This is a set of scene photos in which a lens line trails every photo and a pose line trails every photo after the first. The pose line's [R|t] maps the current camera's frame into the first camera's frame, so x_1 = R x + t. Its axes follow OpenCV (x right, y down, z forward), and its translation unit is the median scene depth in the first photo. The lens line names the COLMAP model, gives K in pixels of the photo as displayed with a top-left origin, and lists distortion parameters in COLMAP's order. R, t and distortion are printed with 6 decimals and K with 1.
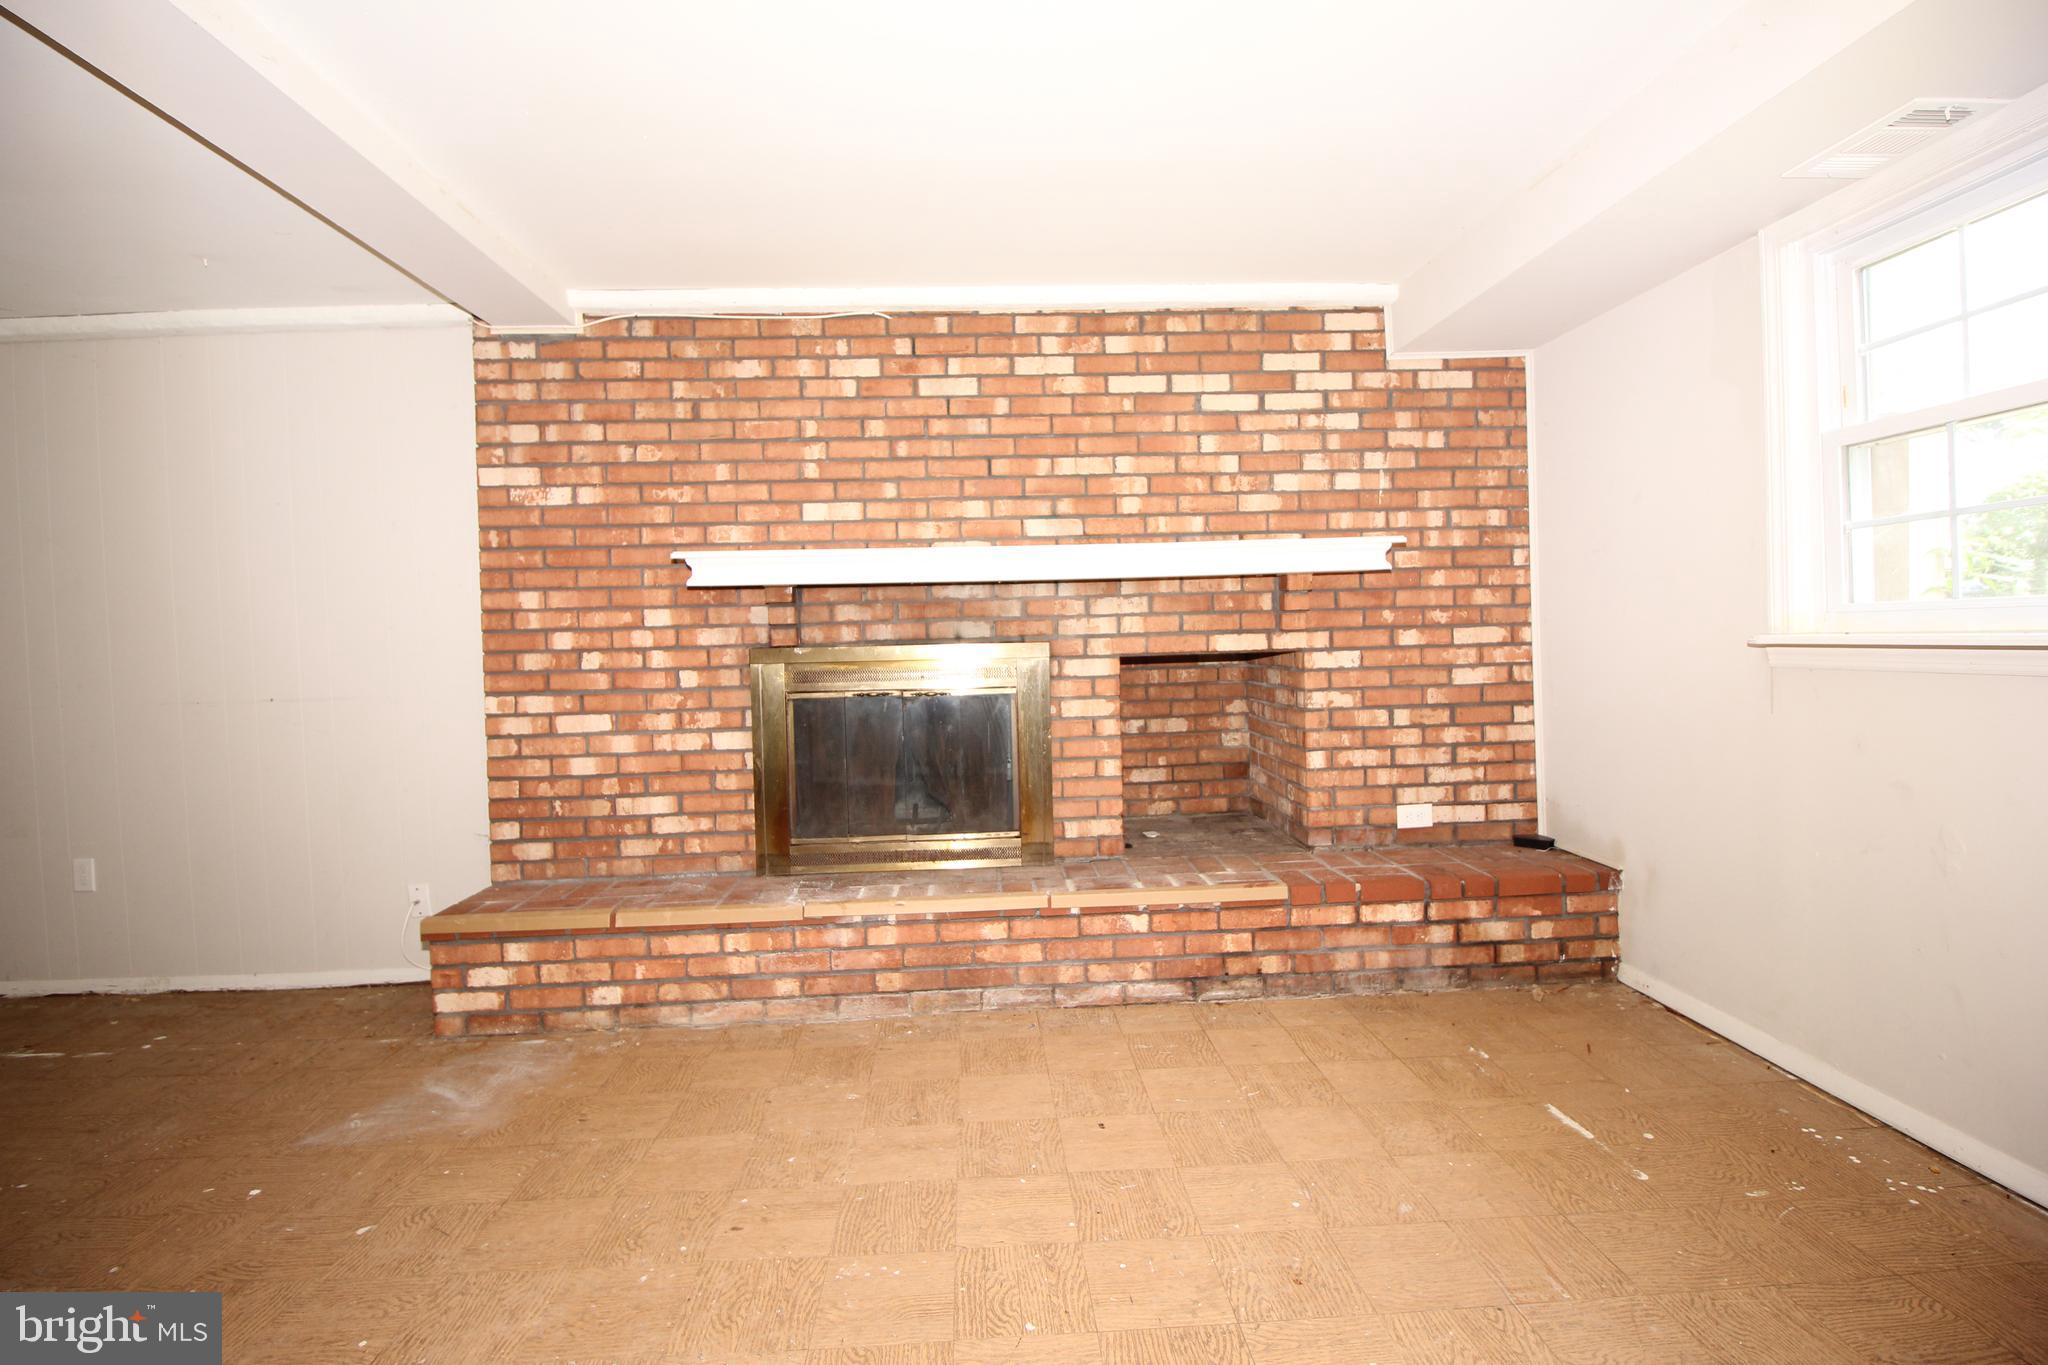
lens RADIAL K [[952.2, 0, 1018.7], [0, 952.2, 664.2], [0, 0, 1]] dist [-0.007849, -0.009243]
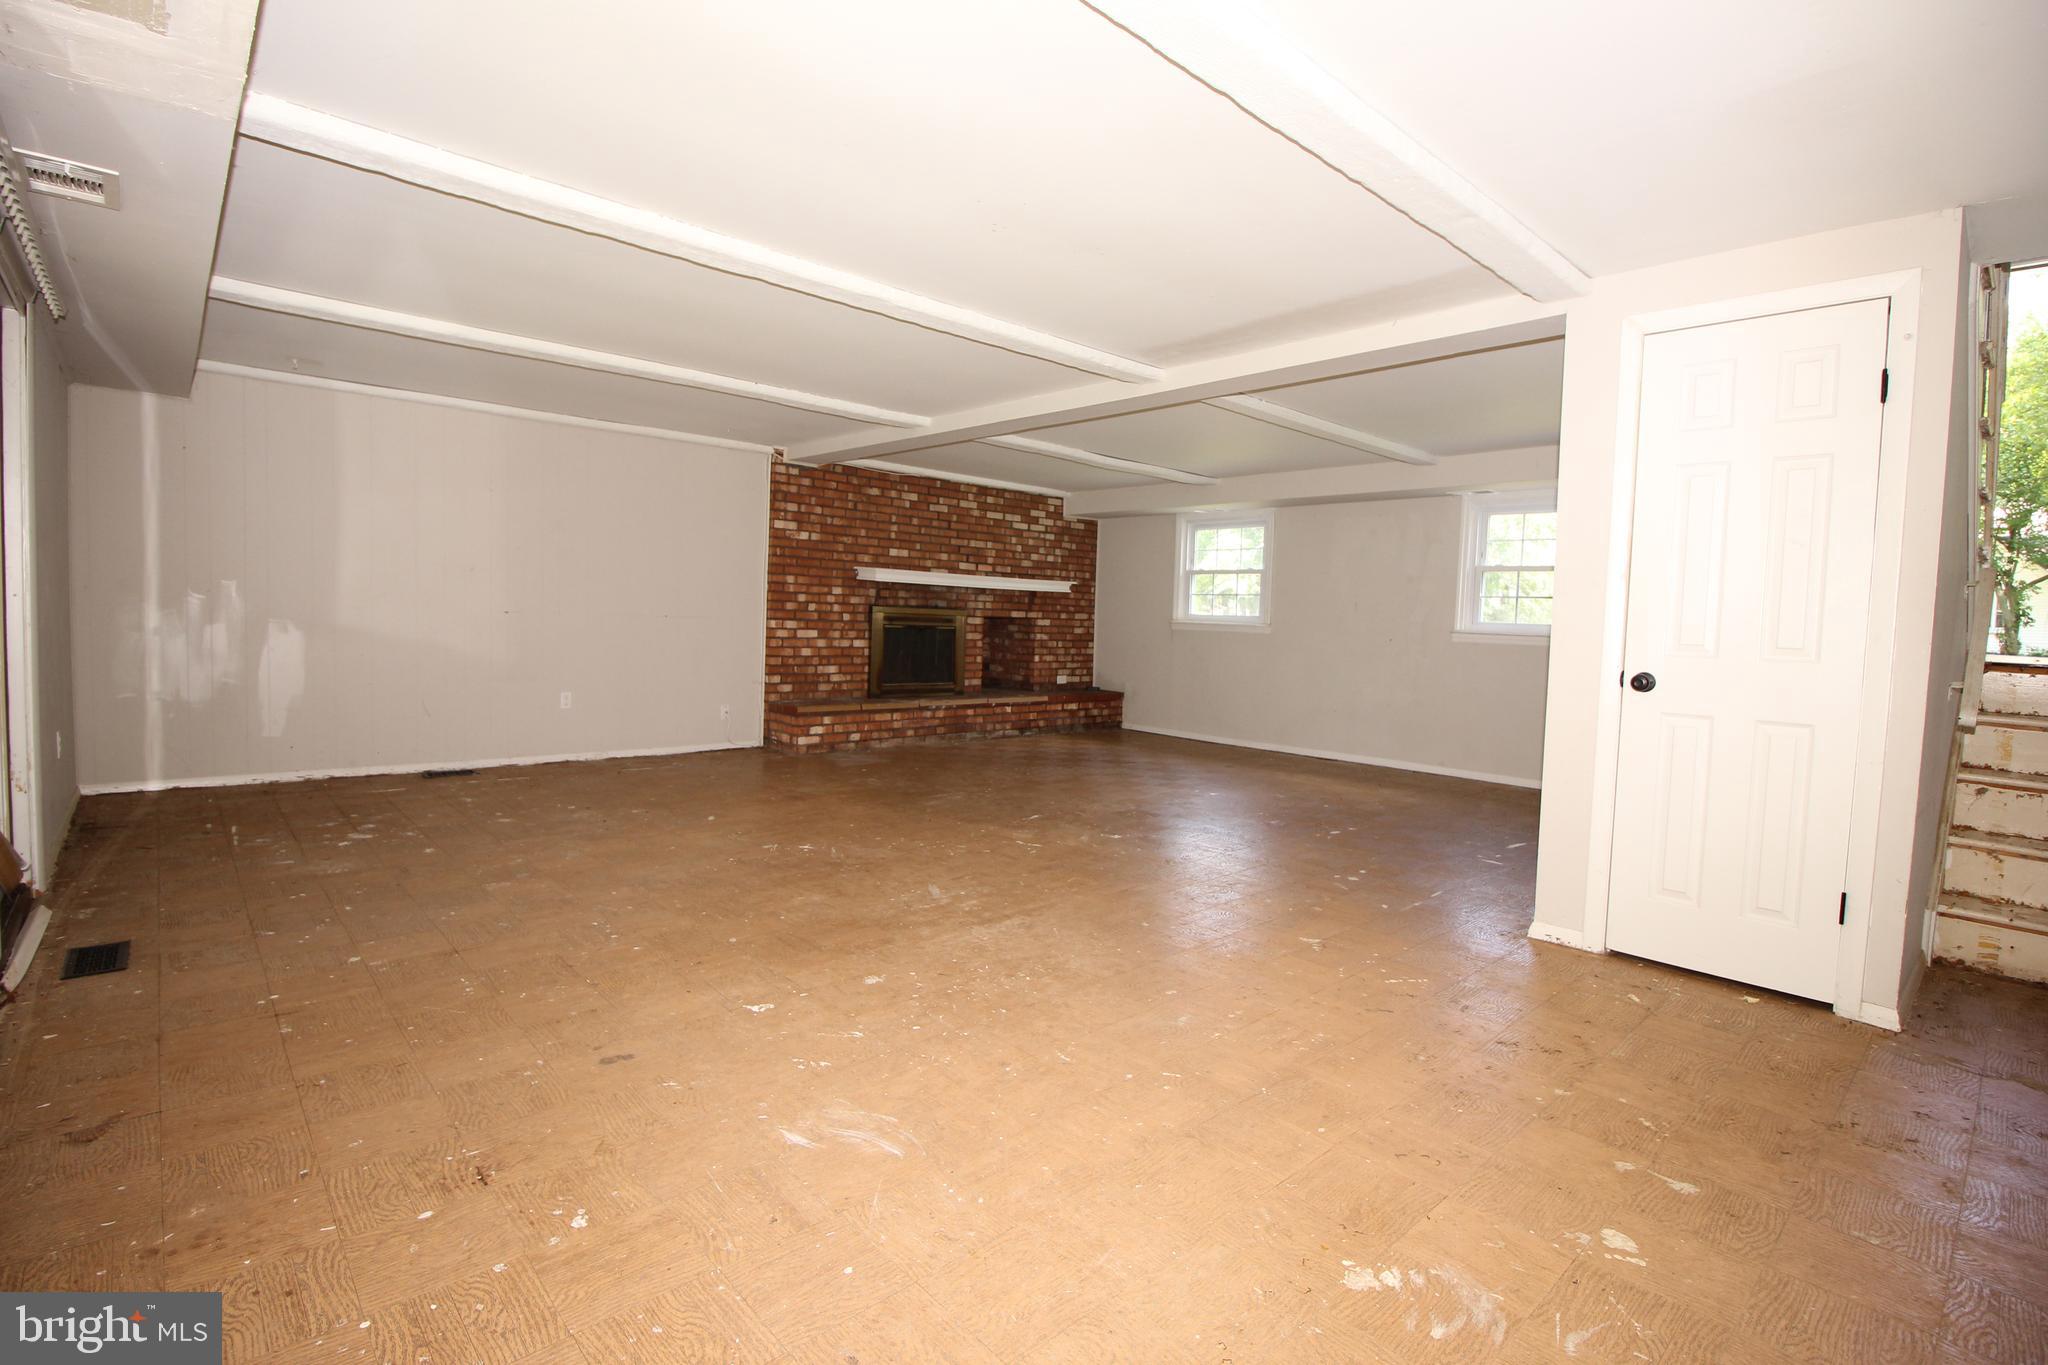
lens RADIAL K [[952.2, 0, 1011.3], [0, 952.2, 662.5], [0, 0, 1]] dist [-0.007849, -0.009243]
pose [[0.773744, 0.023385, 0.633067, -1.546035], [-0.041609, 0.999037, 0.013951, 0.079613], [-0.632131, -0.037135, 0.773971, -1.128873]]
